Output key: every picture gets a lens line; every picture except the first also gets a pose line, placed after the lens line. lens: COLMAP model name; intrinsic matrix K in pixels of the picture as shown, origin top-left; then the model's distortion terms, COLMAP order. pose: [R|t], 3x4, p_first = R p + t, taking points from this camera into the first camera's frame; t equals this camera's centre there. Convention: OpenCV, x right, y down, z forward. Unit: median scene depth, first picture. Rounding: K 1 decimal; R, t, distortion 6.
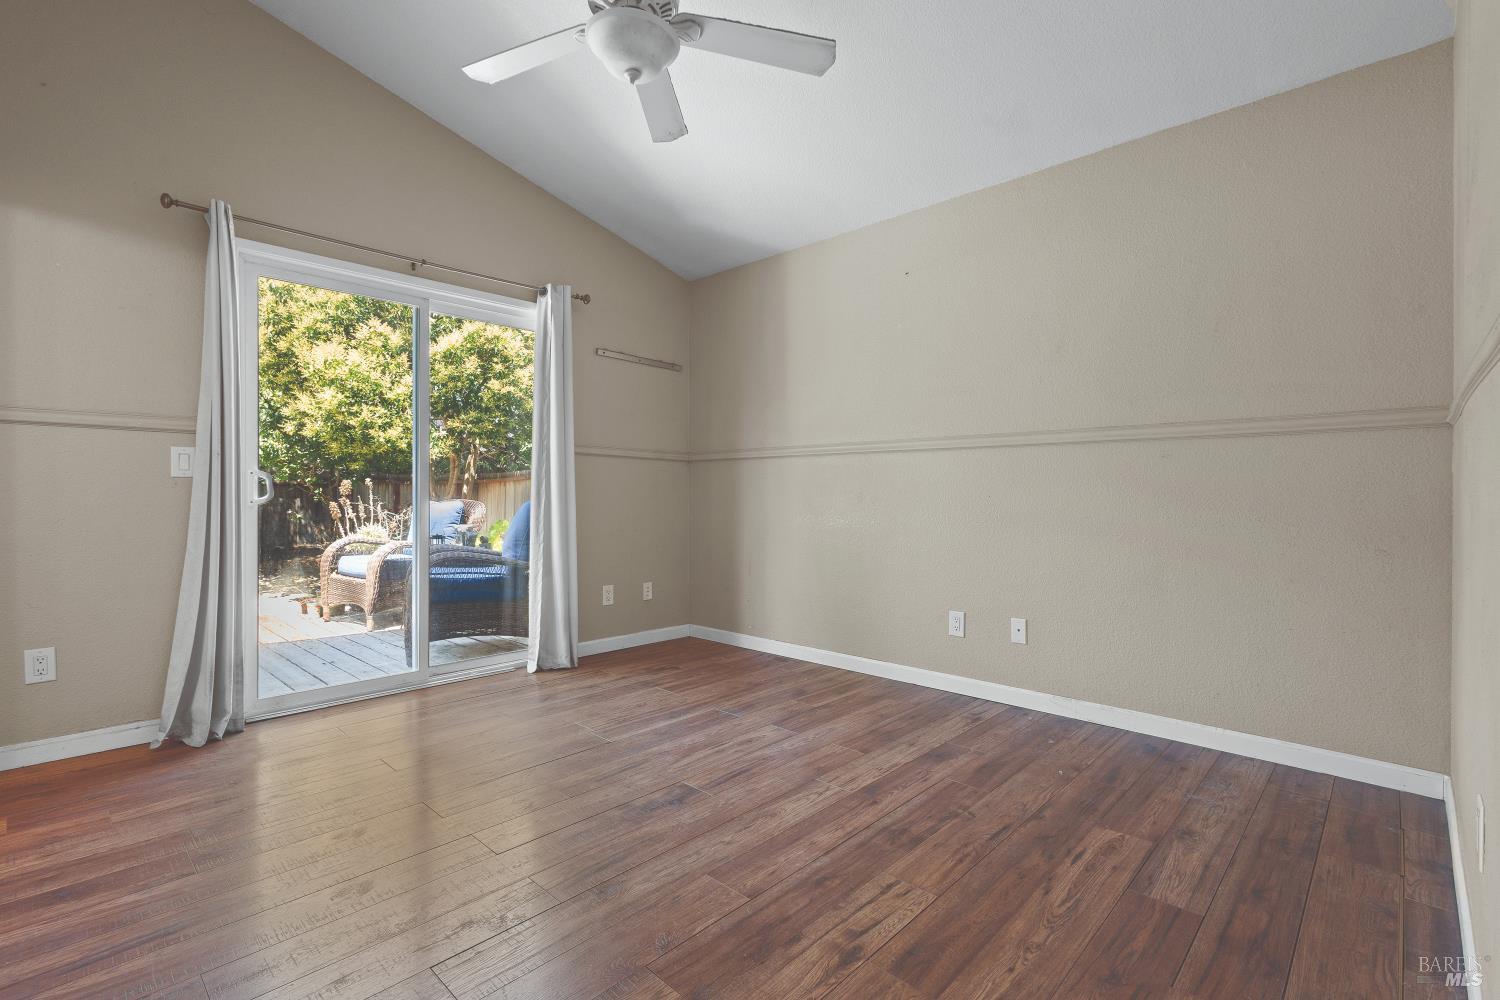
lens RADIAL K [[686.6, 0, 750.0], [0, 686.6, 500.0], [0, 0, 1]] dist [-0.000283, -0.000213]
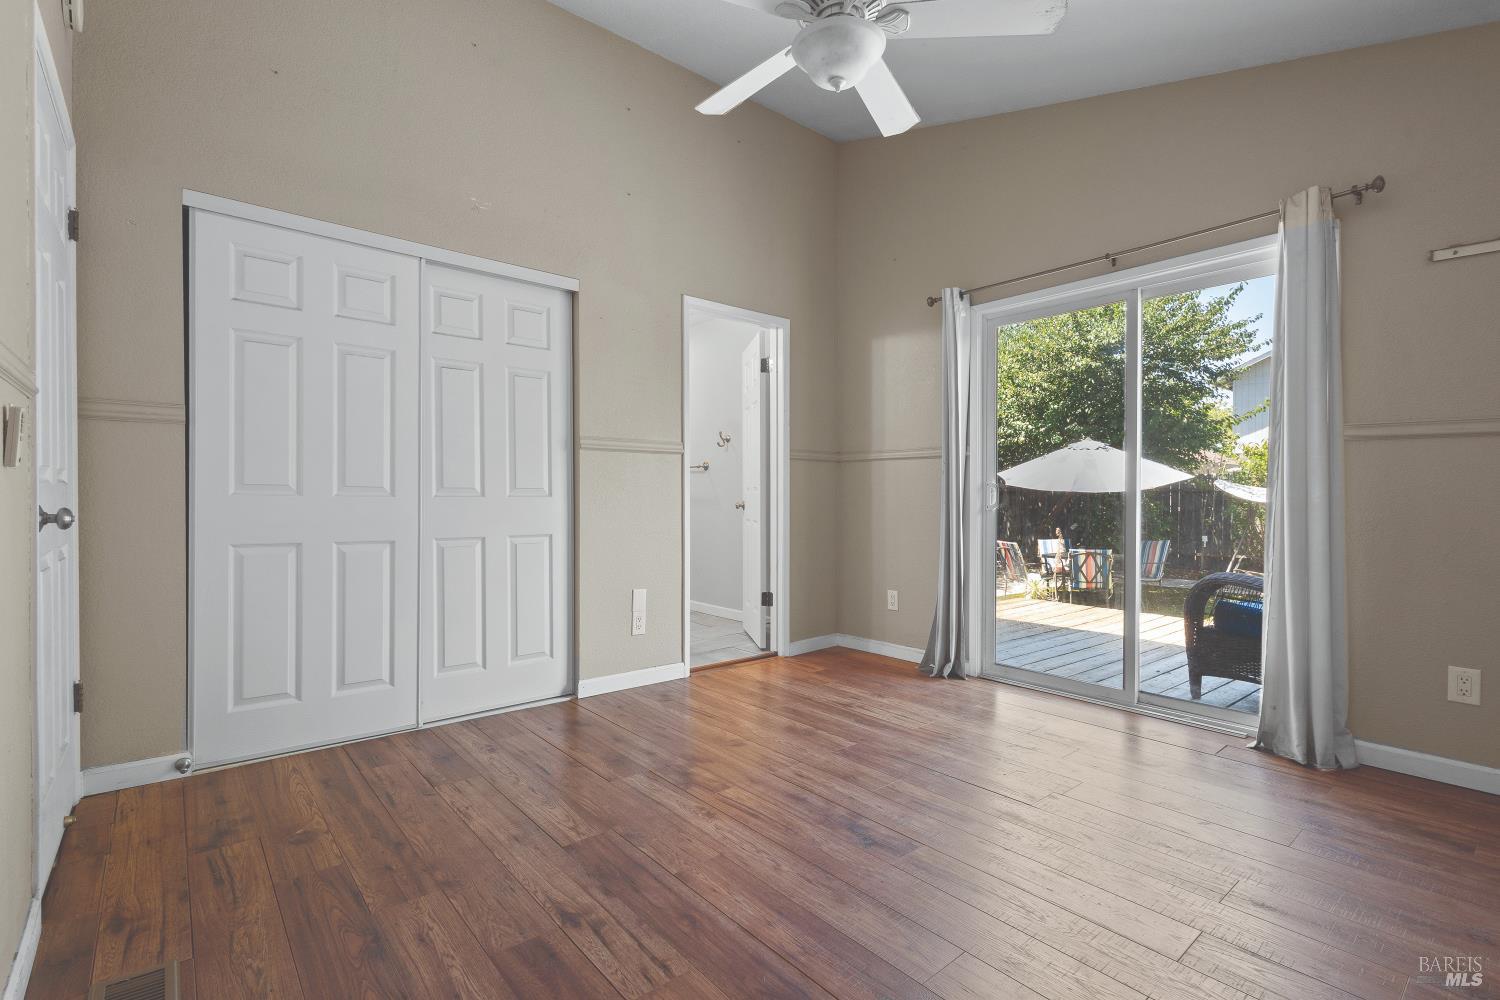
lens RADIAL K [[686.6, 0, 750.0], [0, 686.6, 500.0], [0, 0, 1]] dist [-0.000283, -0.000213]
pose [[-0.106130, 0.001506, -0.994351, 0.817605], [-0.018298, 0.999827, 0.003467, -0.010795], [0.994184, 0.018563, -0.106084, 0.941148]]
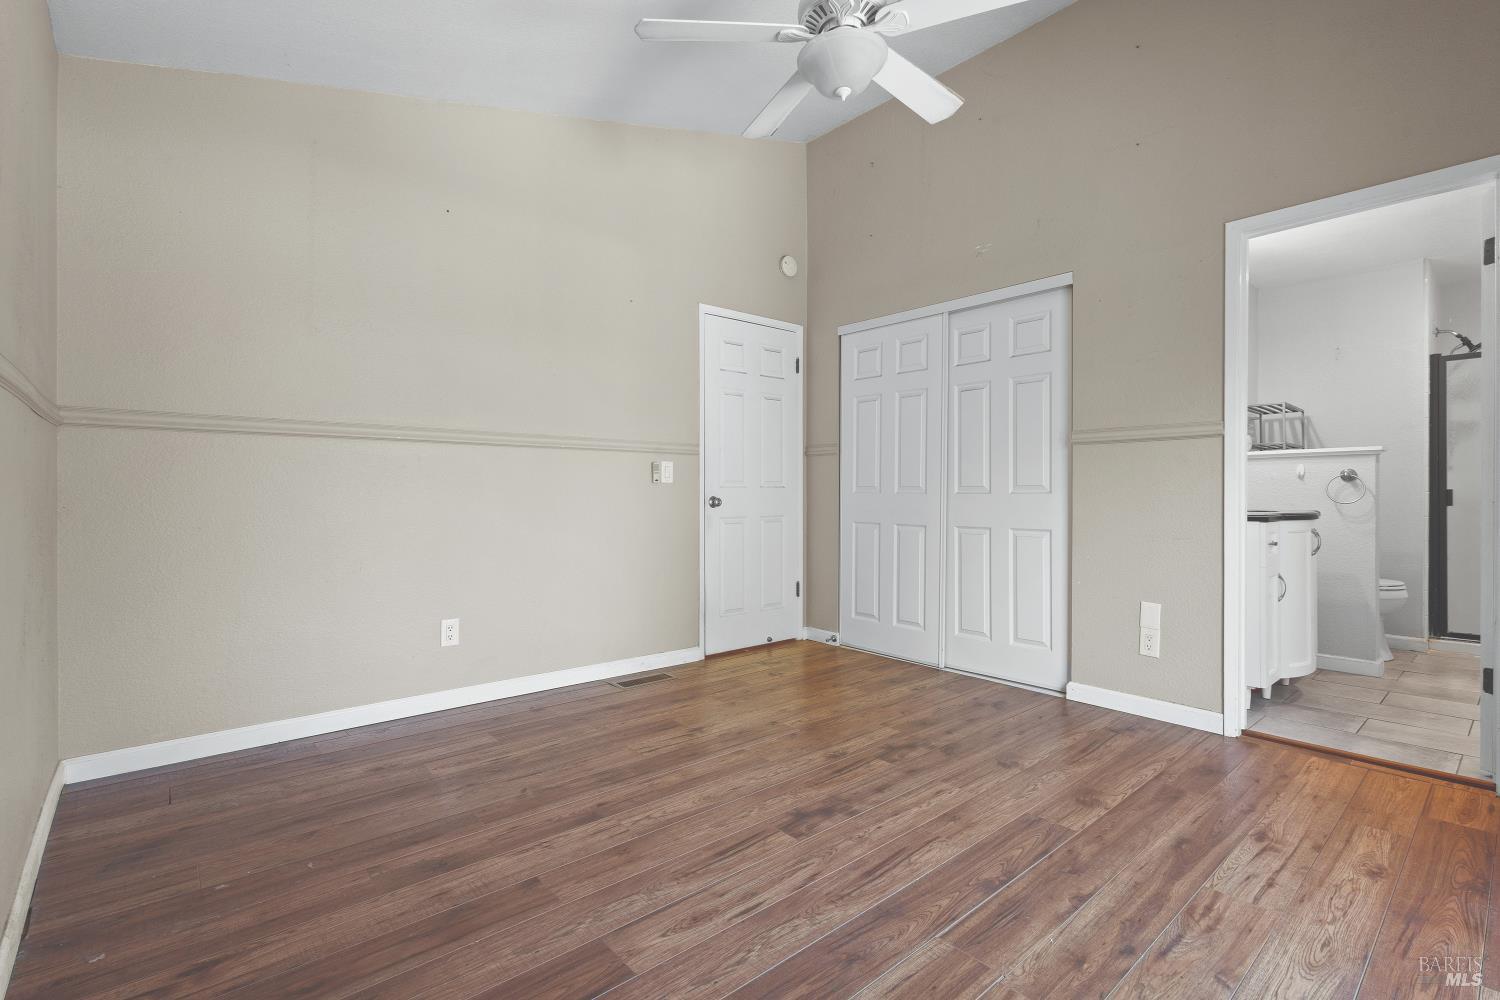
lens RADIAL K [[686.6, 0, 750.0], [0, 686.6, 500.0], [0, 0, 1]] dist [-0.000283, -0.000213]
pose [[-0.995565, -0.006807, 0.093829, -0.123797], [-0.004658, 0.999722, 0.023109, -0.022995], [-0.093960, 0.022570, -0.995320, 1.972128]]
